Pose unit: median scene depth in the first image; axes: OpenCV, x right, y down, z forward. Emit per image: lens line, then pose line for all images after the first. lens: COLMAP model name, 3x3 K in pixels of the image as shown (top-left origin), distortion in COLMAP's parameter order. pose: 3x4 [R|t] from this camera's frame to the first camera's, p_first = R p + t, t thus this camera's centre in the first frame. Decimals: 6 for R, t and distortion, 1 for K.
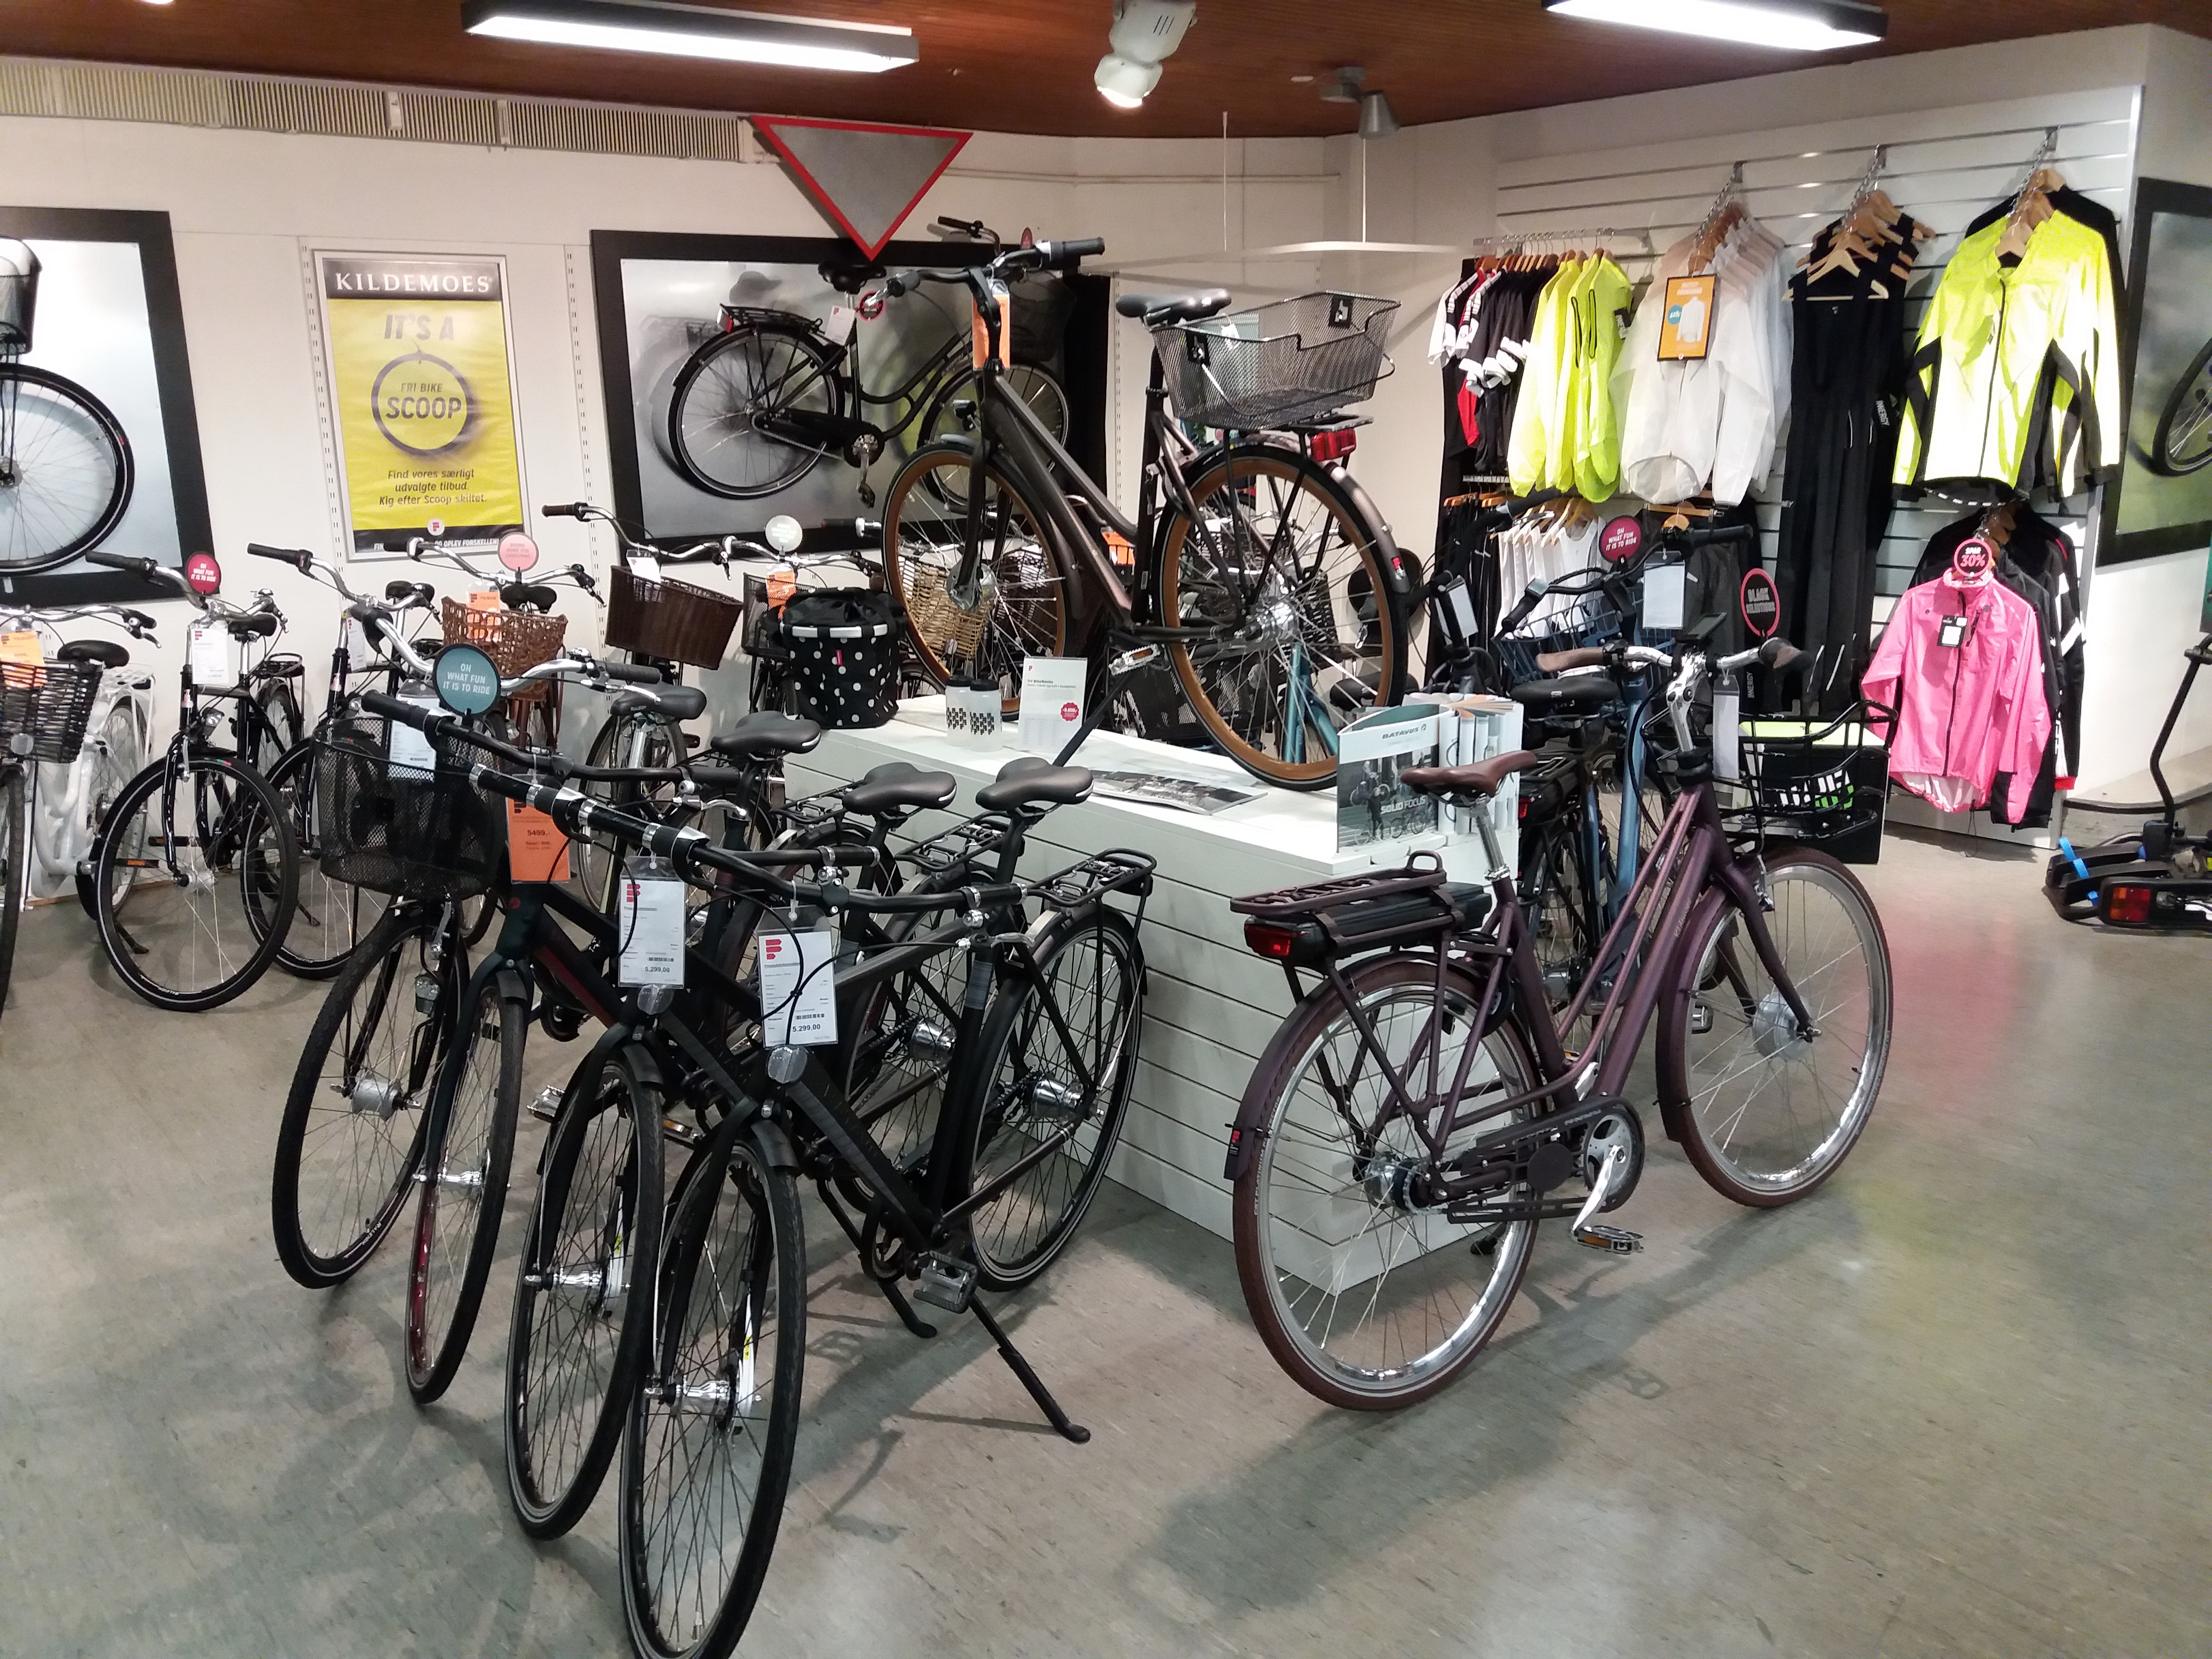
lens RADIAL K [[1851.5, 0, 1098.0], [0, 1851.5, 870.1], [0, 0, 1]] dist [0.001793, 0.009015]
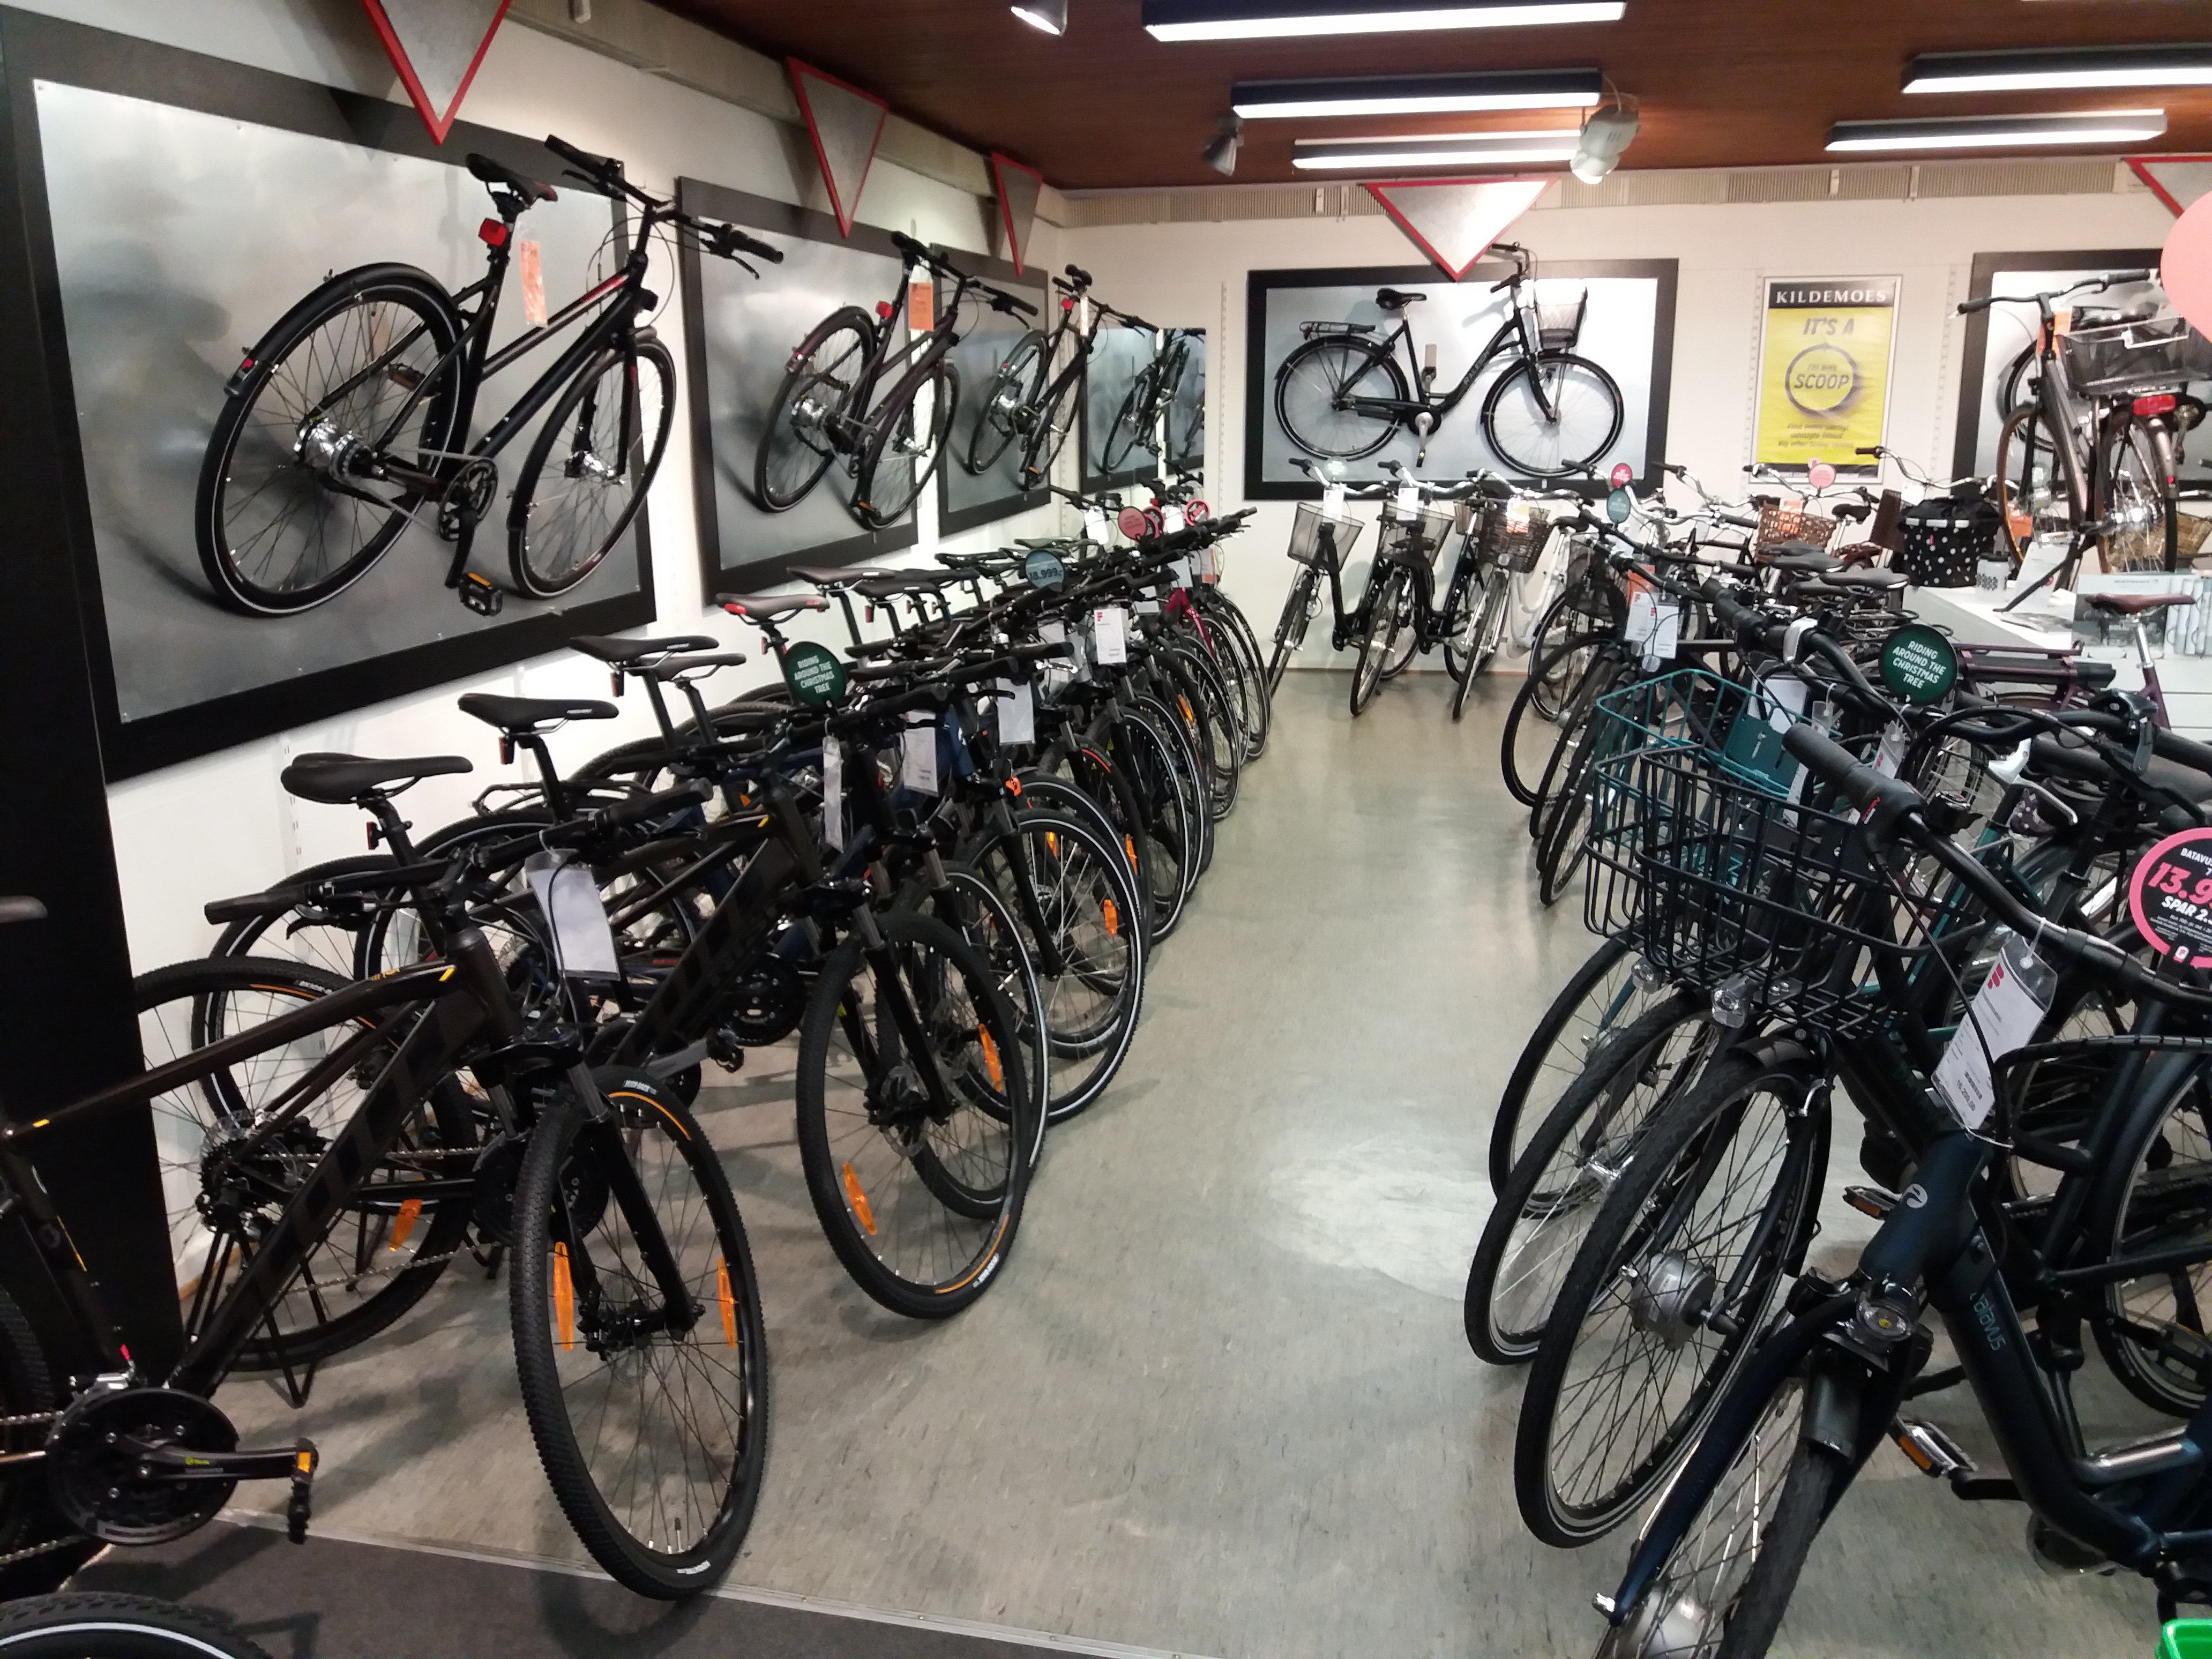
lens RADIAL K [[1795.5, 0, 1106.0], [0, 1795.5, 829.5], [0, 0, 1]] dist [-0.000979, -0.009169]
pose [[0.652636, 0.190592, -0.733308, 0.392799], [-0.194541, 0.977550, 0.080933, 0.095495], [0.732271, 0.089839, 0.675062, -0.352942]]
